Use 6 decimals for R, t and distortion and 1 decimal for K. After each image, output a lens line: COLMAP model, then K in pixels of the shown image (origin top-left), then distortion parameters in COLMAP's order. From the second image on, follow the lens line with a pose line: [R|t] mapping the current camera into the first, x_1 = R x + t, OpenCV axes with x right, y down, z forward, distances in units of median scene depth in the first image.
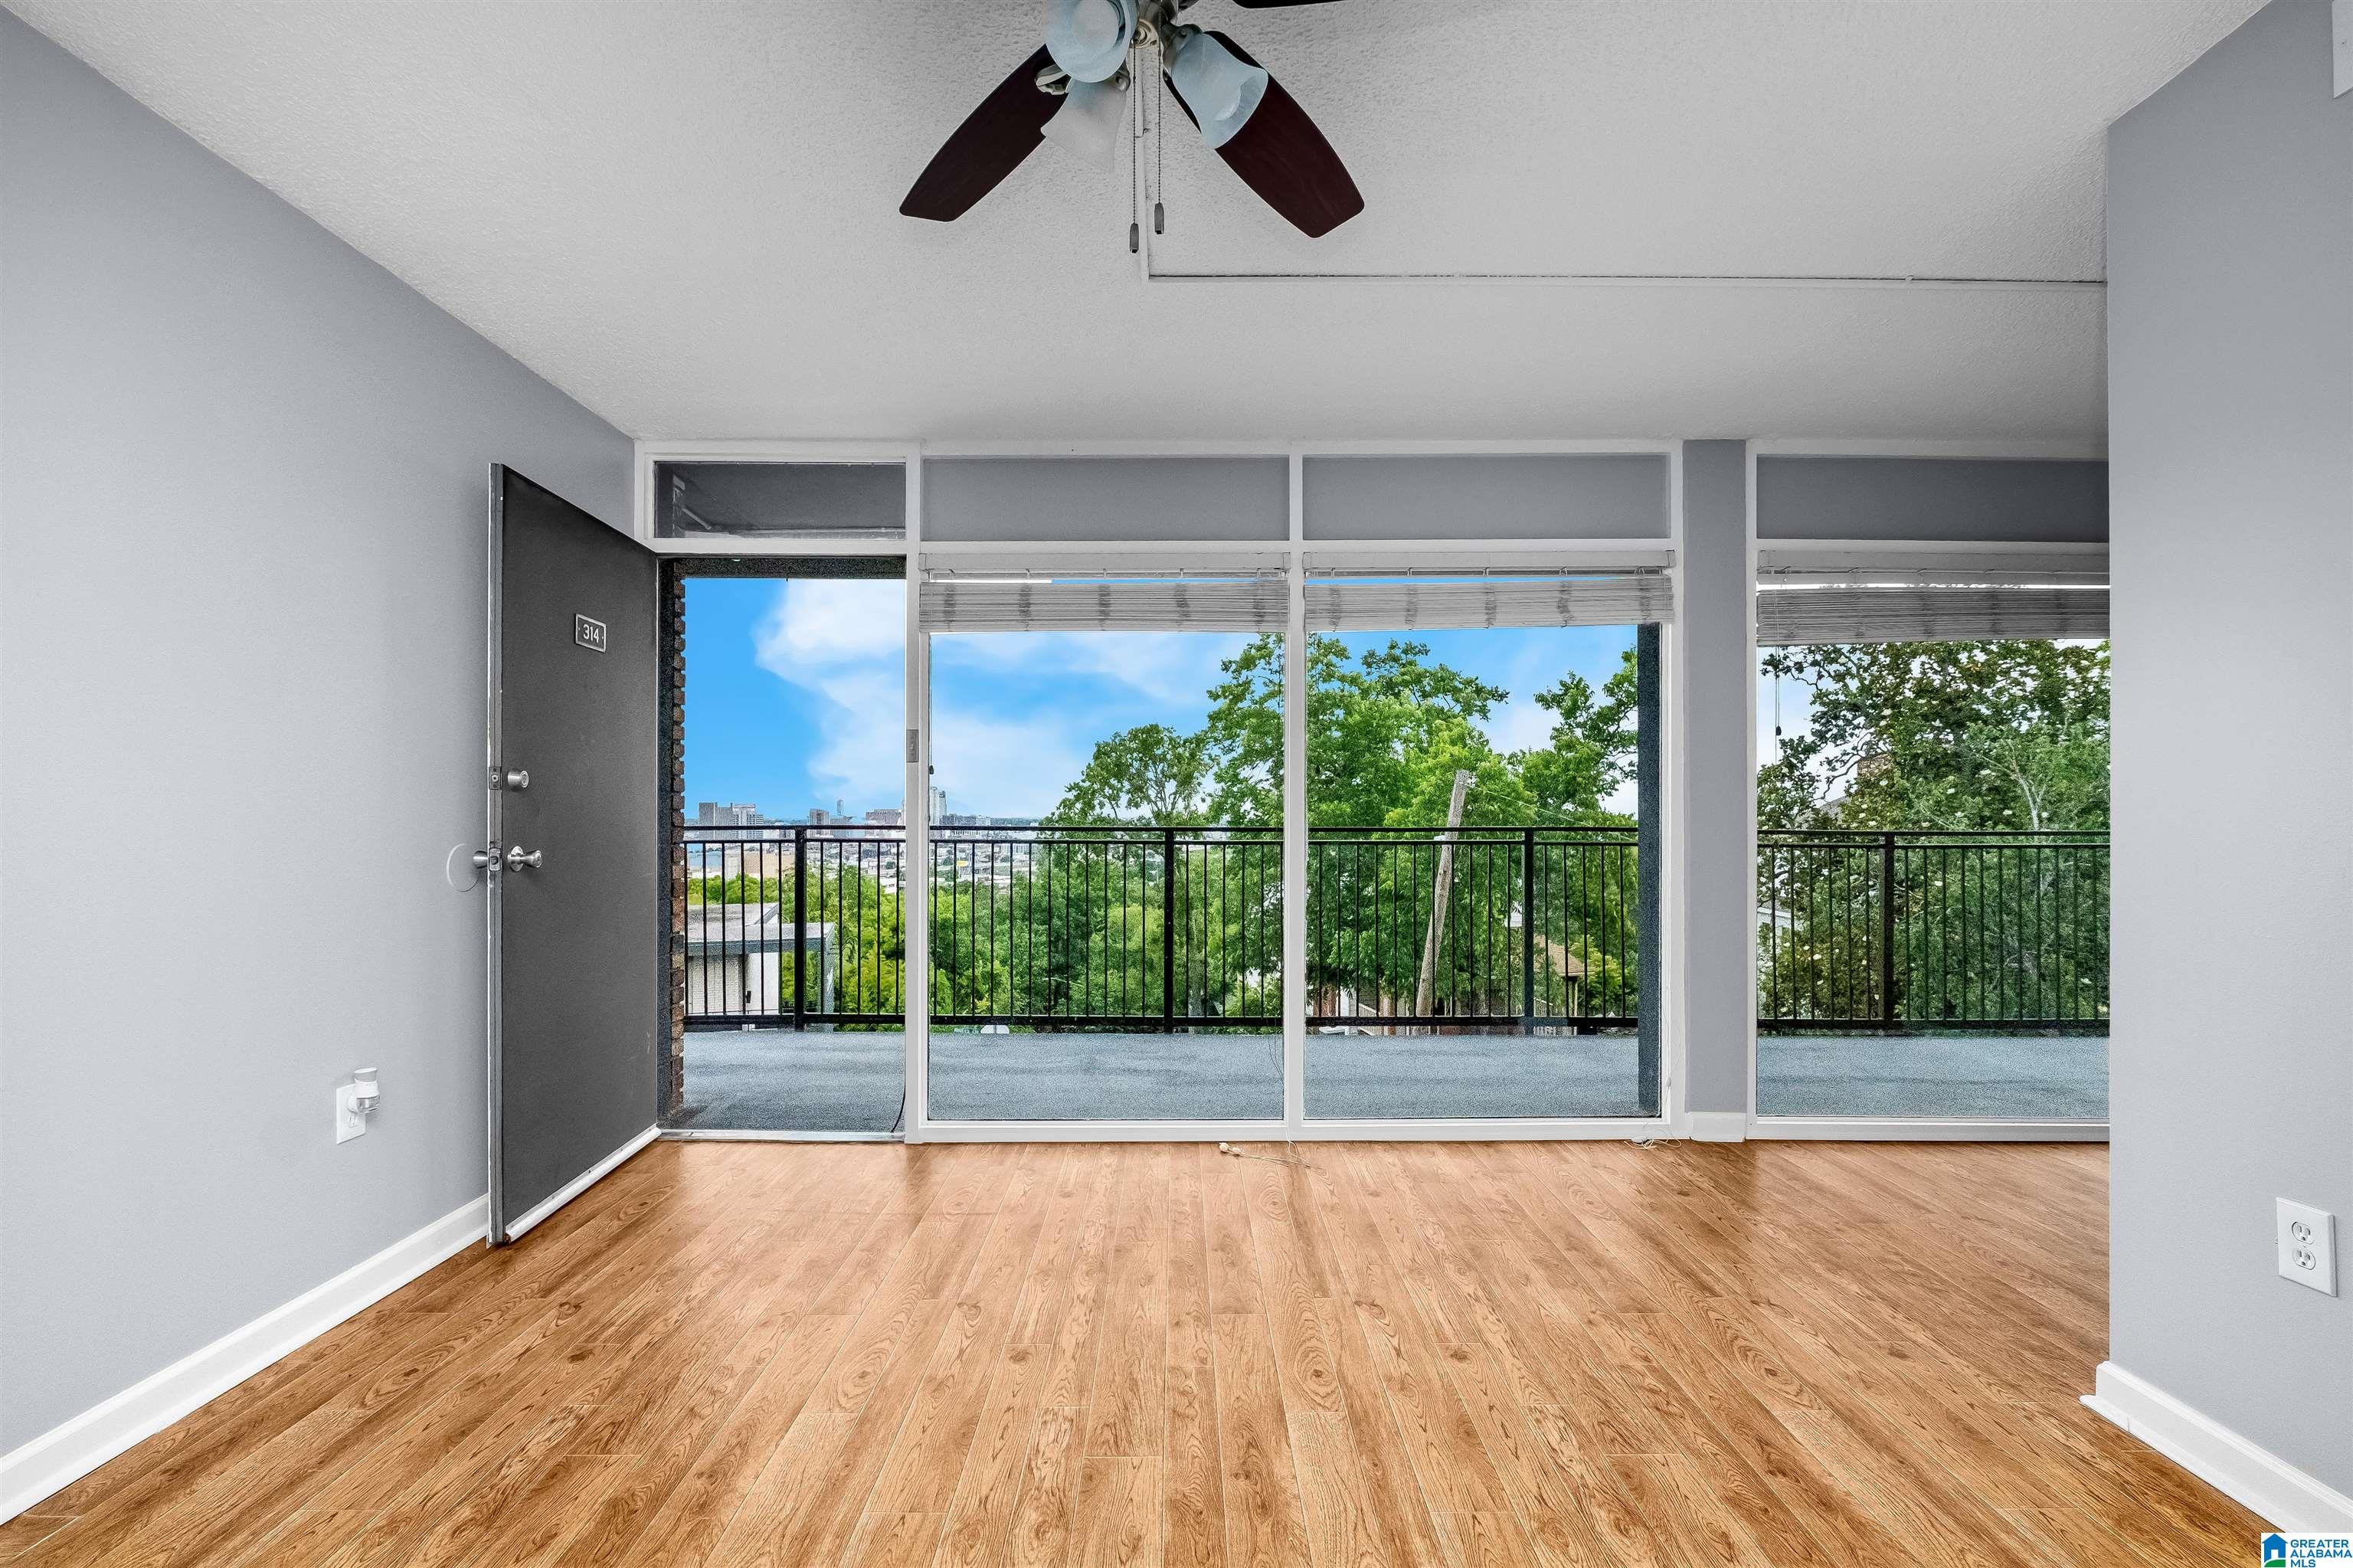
lens RADIAL K [[1032.8, 0, 1135.0], [0, 1032.8, 784.6], [0, 0, 1]] dist [-0.004497, 0.000298]
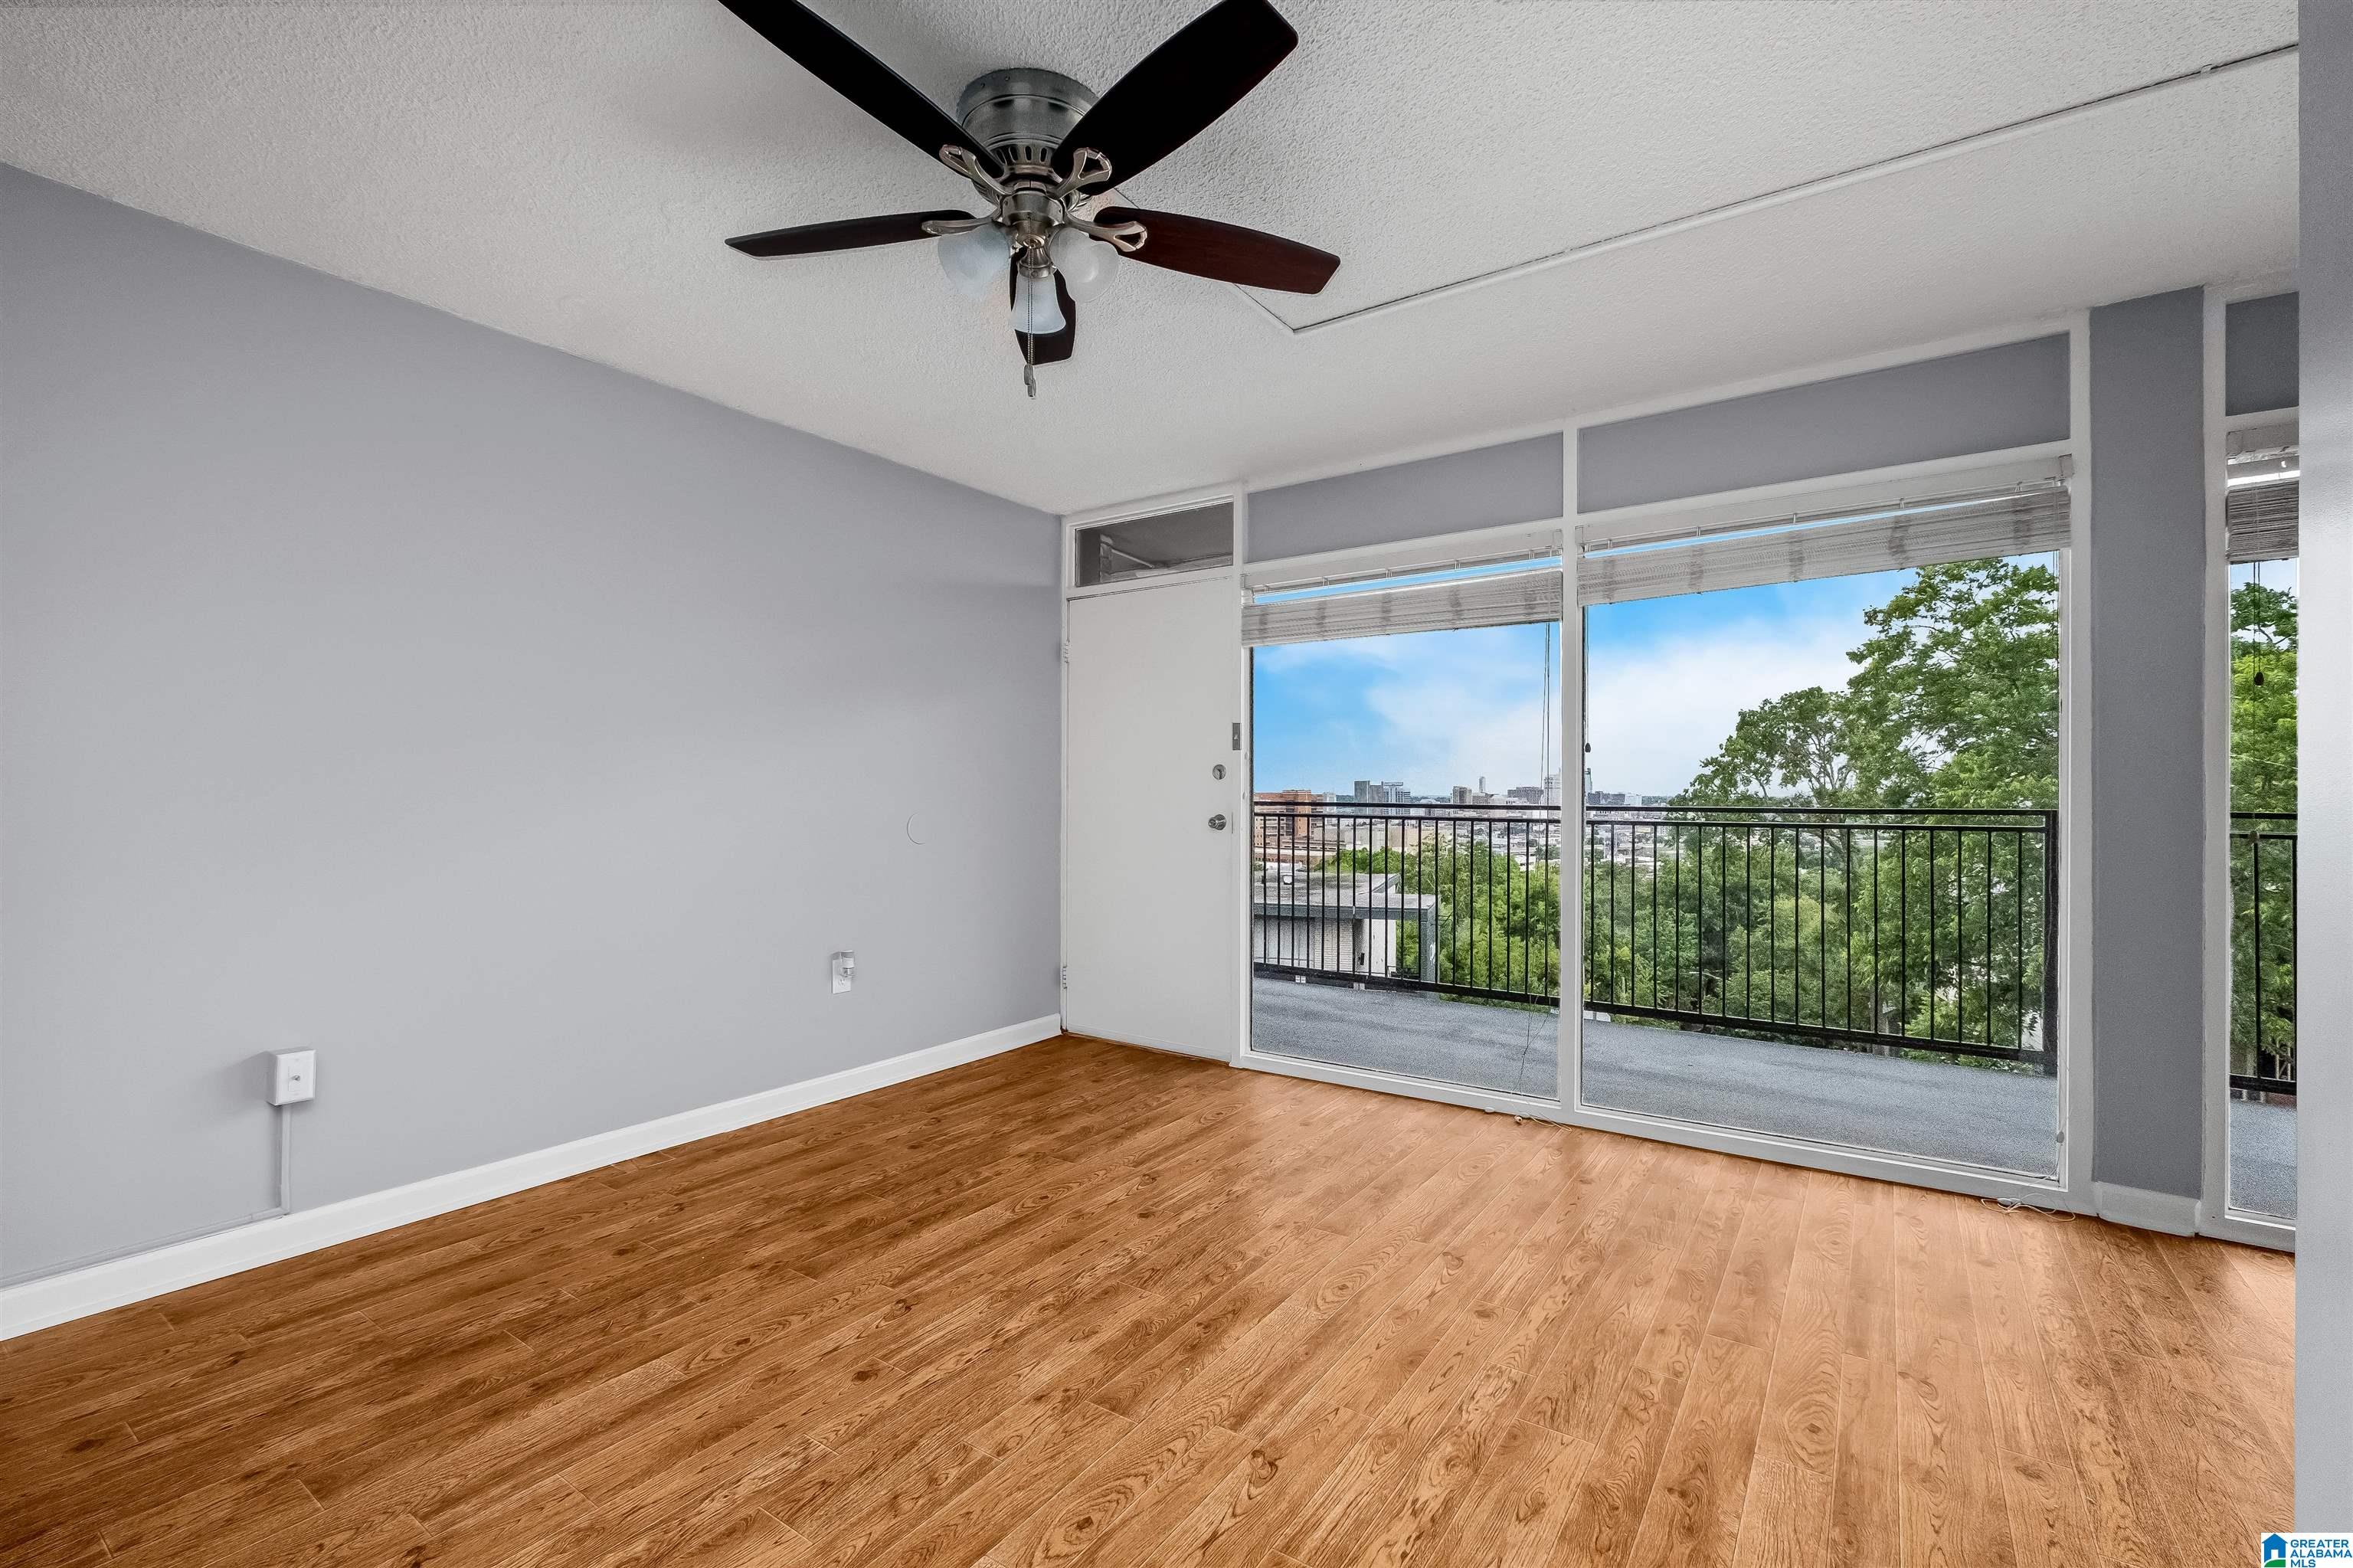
lens RADIAL K [[1032.8, 0, 1194.1], [0, 1032.8, 793.8], [0, 0, 1]] dist [-0.004497, 0.000298]
pose [[0.822720, 0.001216, -0.568446, 0.216336], [0.016343, 0.999534, 0.025792, -0.002704], [0.568212, -0.030509, 0.822316, -0.007653]]
